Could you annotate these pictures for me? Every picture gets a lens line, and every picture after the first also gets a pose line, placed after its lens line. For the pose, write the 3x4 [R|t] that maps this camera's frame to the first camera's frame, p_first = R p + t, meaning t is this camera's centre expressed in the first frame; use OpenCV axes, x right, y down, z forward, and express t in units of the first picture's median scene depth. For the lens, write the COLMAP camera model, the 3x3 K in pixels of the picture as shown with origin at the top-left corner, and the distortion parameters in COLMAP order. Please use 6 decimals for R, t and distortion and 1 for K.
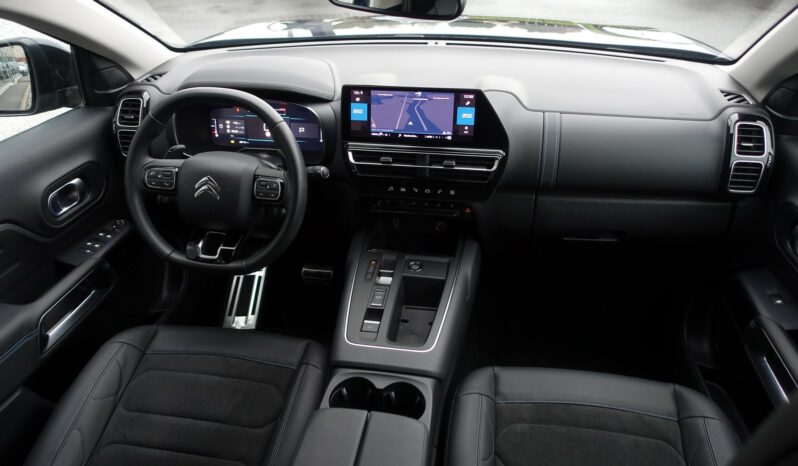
lens RADIAL K [[548.4, 0, 399.0], [0, 548.4, 233.0], [0, 0, 1]] dist [-0.000592, -0.005846]
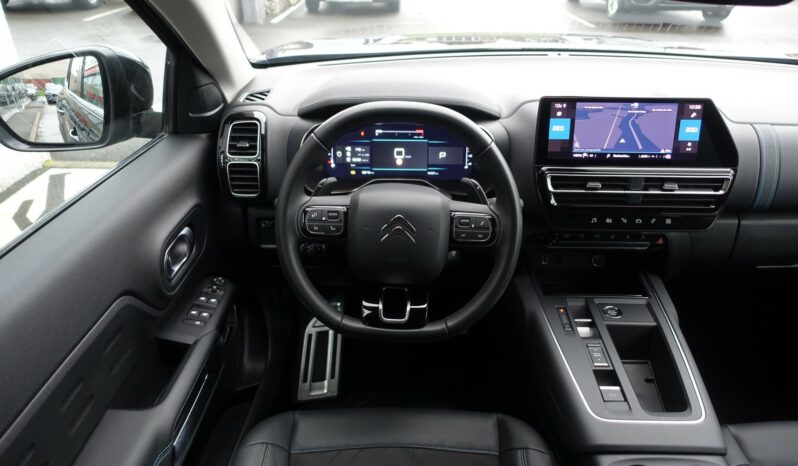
lens RADIAL K [[541.7, 0, 366.8], [0, 541.7, 231.5], [0, 0, 1]] dist [0.003350, 0.001208]
pose [[0.988055, -0.052476, 0.144892, -0.483016], [0.060472, 0.996848, -0.051345, -0.043497], [-0.141741, 0.059494, 0.988114, 0.246225]]
